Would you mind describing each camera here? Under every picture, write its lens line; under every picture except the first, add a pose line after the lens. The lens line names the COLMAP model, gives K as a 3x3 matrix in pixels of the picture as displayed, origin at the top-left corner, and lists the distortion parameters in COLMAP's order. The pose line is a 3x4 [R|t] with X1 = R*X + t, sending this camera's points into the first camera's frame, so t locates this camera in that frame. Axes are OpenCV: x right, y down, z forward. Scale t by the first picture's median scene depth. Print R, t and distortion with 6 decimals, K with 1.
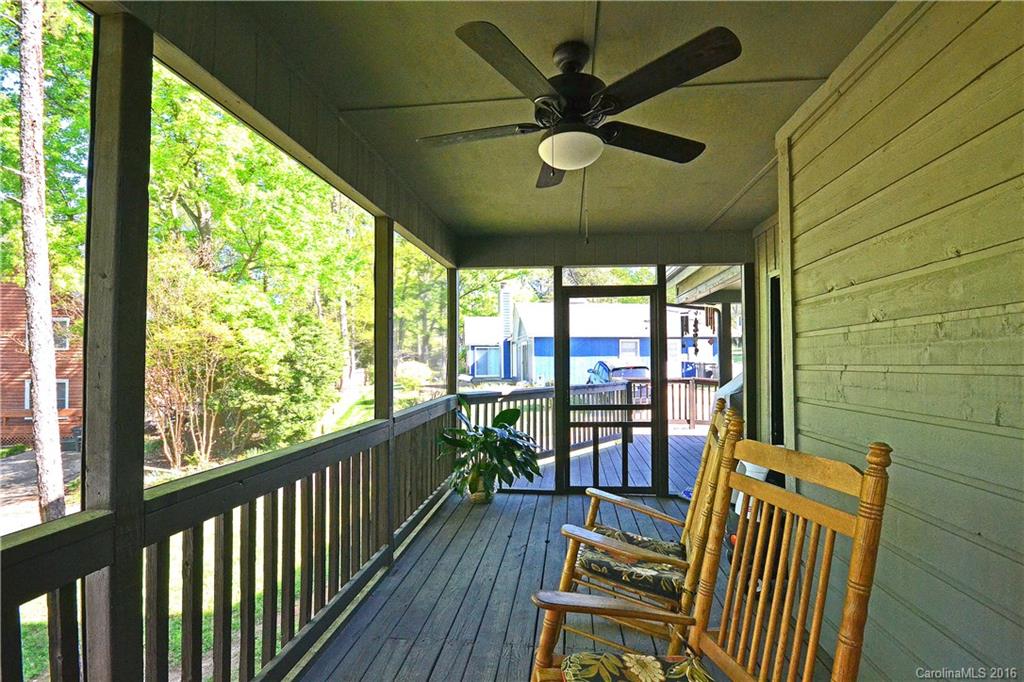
lens RADIAL K [[455.6, 0, 513.4], [0, 455.6, 349.2], [0, 0, 1]] dist [0.001106, -0.005381]
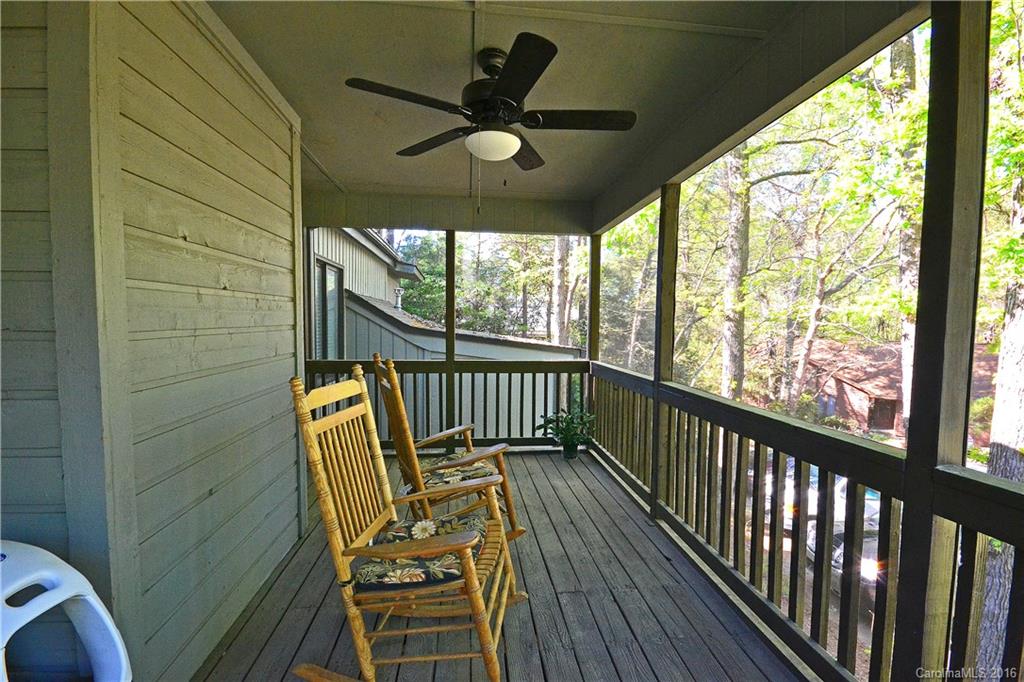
lens RADIAL K [[455.6, 0, 513.4], [0, 455.6, 345.3], [0, 0, 1]] dist [0.001106, -0.005381]
pose [[-0.973575, 0.009893, -0.228154, 0.319568], [0.003869, 0.999632, 0.026838, 0.045485], [0.228336, 0.025246, -0.973255, 2.024346]]
